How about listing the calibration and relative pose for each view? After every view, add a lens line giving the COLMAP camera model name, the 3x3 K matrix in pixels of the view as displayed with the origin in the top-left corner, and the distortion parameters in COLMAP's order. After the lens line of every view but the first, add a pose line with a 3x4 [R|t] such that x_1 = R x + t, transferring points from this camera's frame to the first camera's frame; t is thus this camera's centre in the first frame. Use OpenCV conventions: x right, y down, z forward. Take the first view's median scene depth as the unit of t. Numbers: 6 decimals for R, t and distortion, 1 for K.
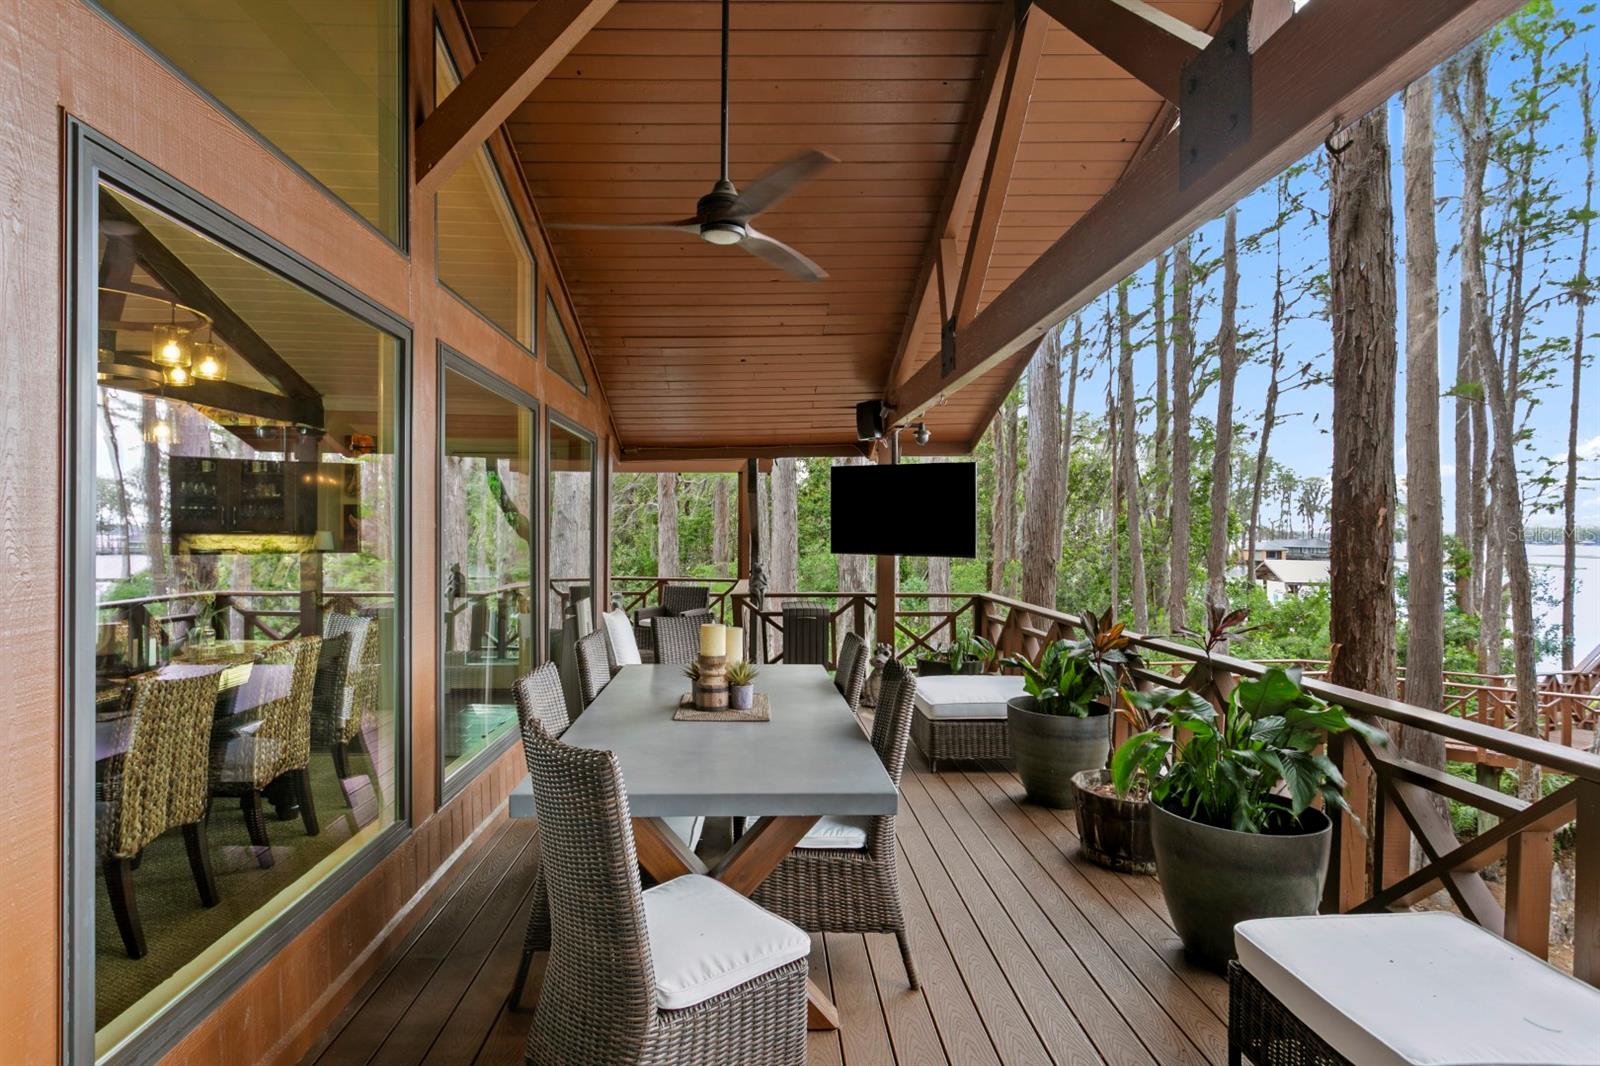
lens RADIAL K [[824.8, 0, 795.7], [0, 824.8, 530.6], [0, 0, 1]] dist [-0.032390, 0.031614]
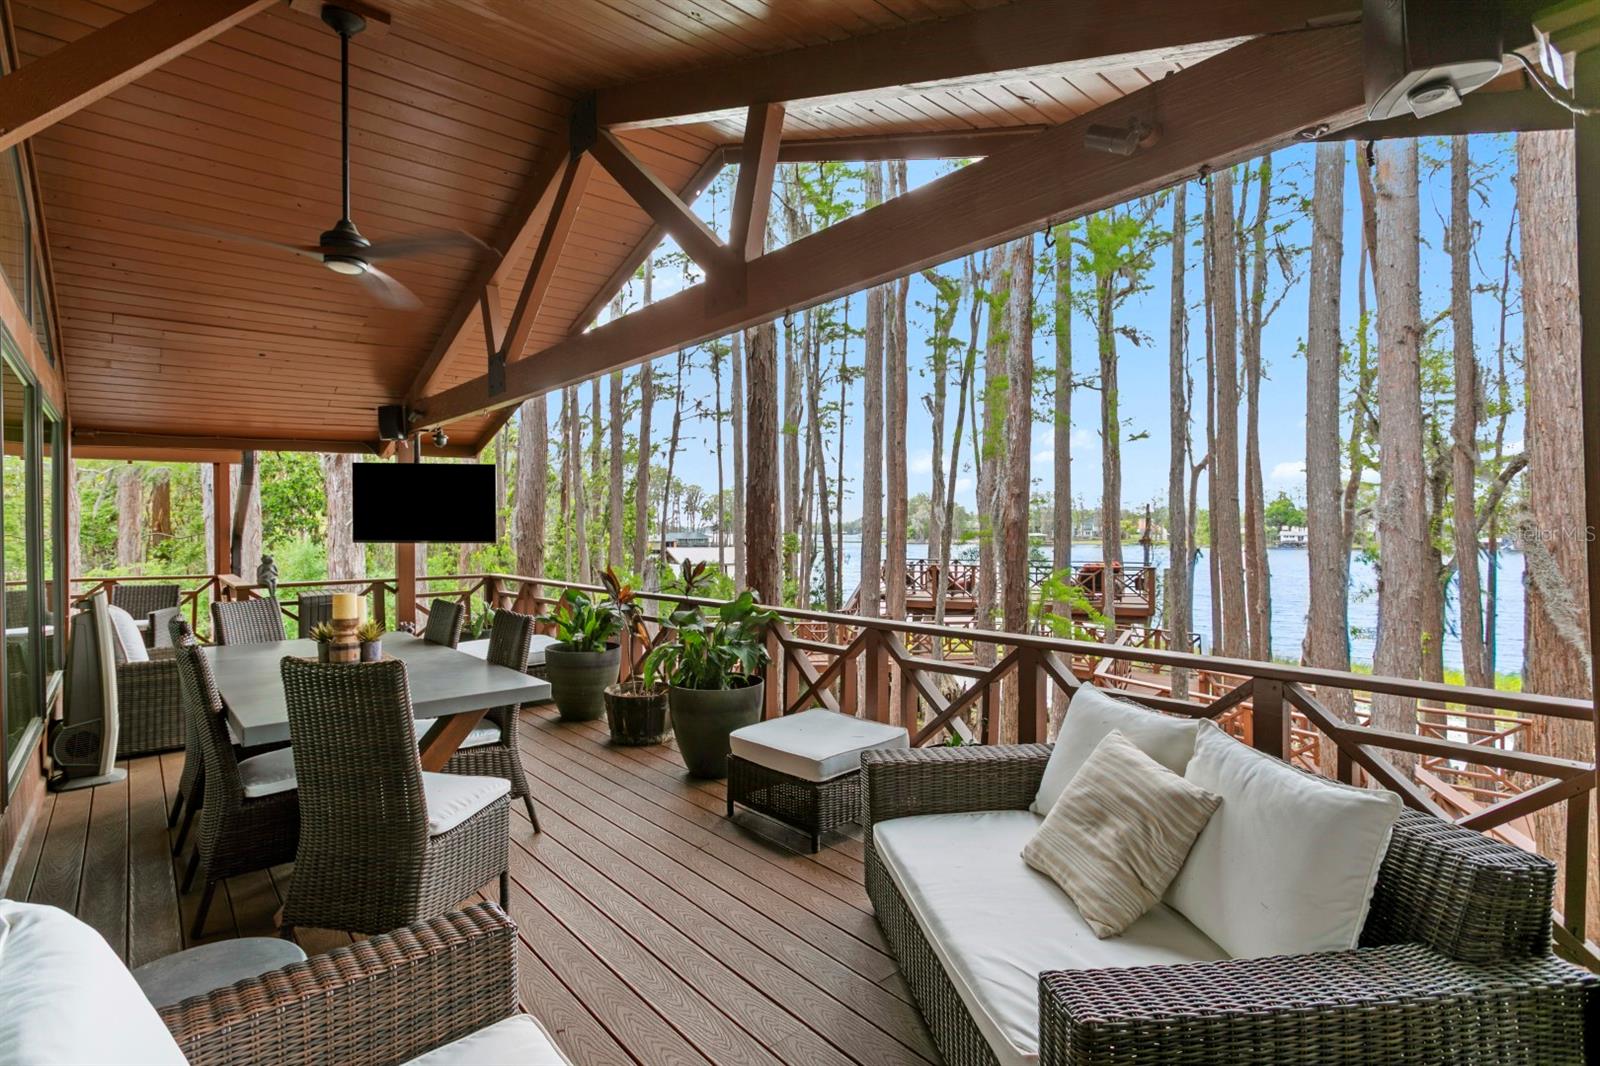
lens RADIAL K [[763.1, 0, 800.0], [0, 763.1, 533.0], [0, 0, 1]] dist [0.000076, 0.000050]
pose [[0.756025, -0.014496, 0.654383, -0.186795], [0.011624, 0.999894, 0.008721, 0.014161], [-0.654440, 0.001014, 0.756113, -0.155234]]
